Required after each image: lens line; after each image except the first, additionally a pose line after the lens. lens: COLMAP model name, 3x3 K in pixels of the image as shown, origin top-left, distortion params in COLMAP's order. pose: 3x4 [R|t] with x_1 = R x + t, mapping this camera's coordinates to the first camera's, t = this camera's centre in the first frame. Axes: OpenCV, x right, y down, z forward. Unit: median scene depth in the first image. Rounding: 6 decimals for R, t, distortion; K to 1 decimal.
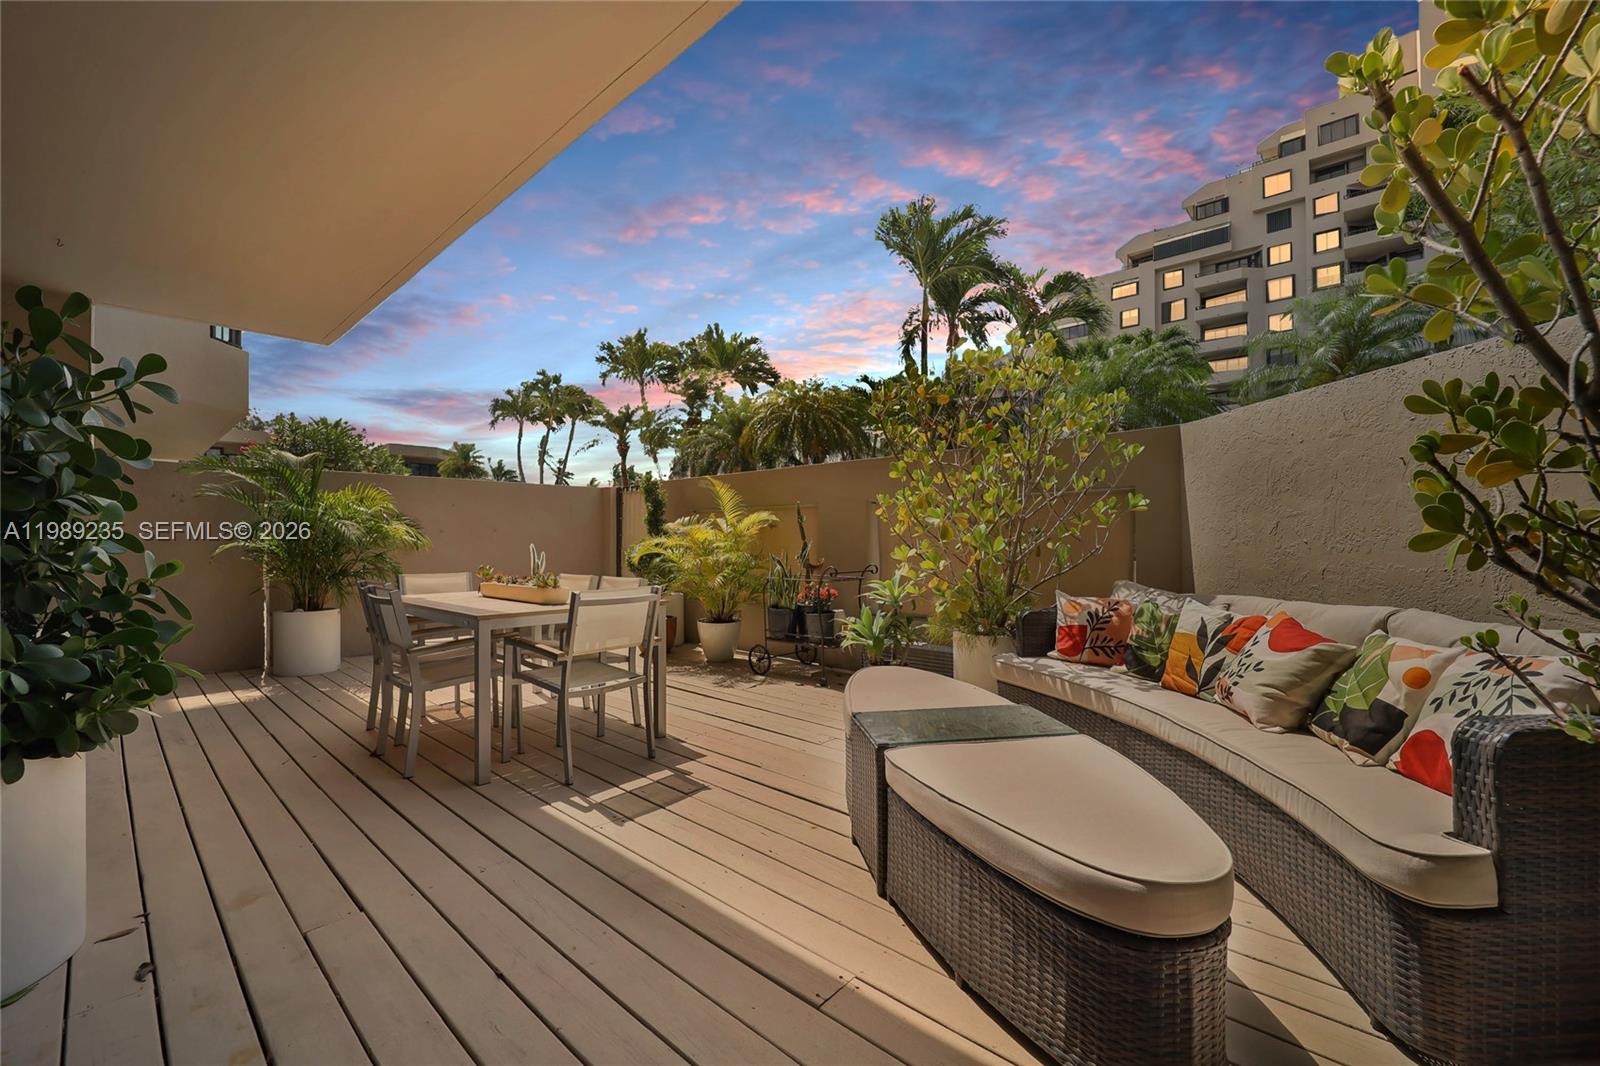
lens RADIAL K [[653.7, 0, 800.0], [0, 653.7, 533.0], [0, 0, 1]] dist [-0.019128, -0.000091]
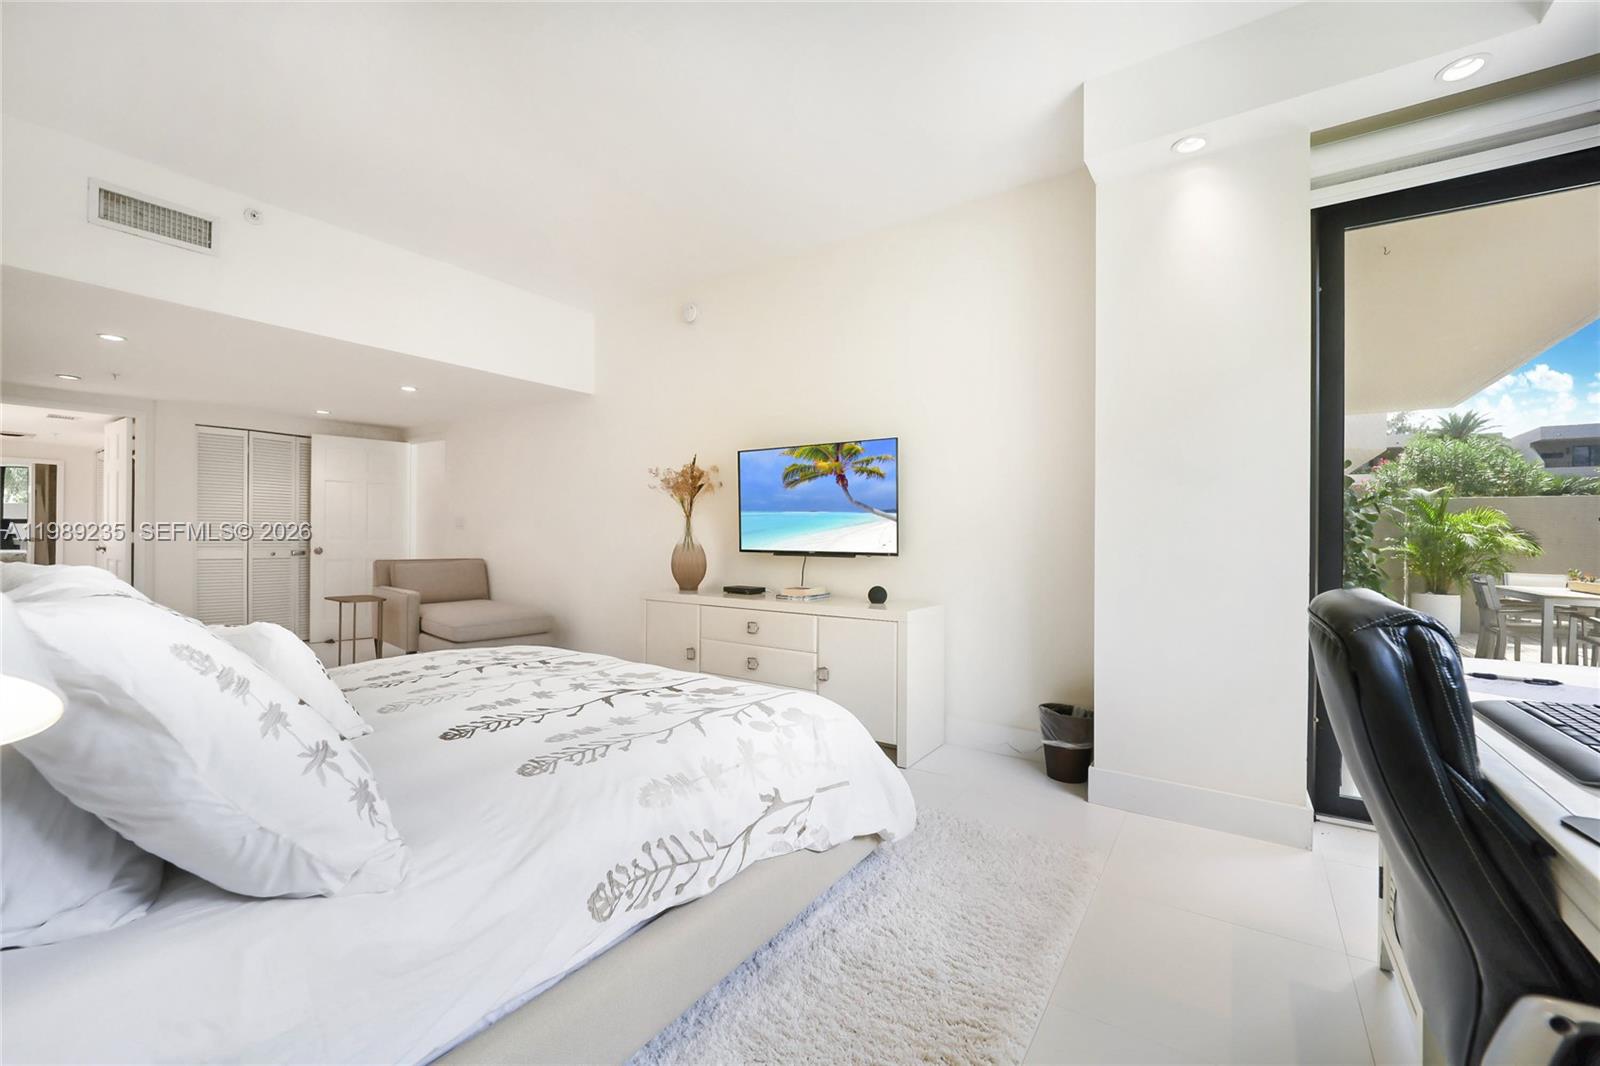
lens RADIAL K [[653.7, 0, 800.0], [0, 653.7, 533.0], [0, 0, 1]] dist [-0.019128, -0.000091]
pose [[0.141478, 0.006968, -0.989917, 0.545583], [-0.004198, 0.999970, 0.006438, -0.026851], [0.989932, 0.003245, 0.141503, -0.730965]]
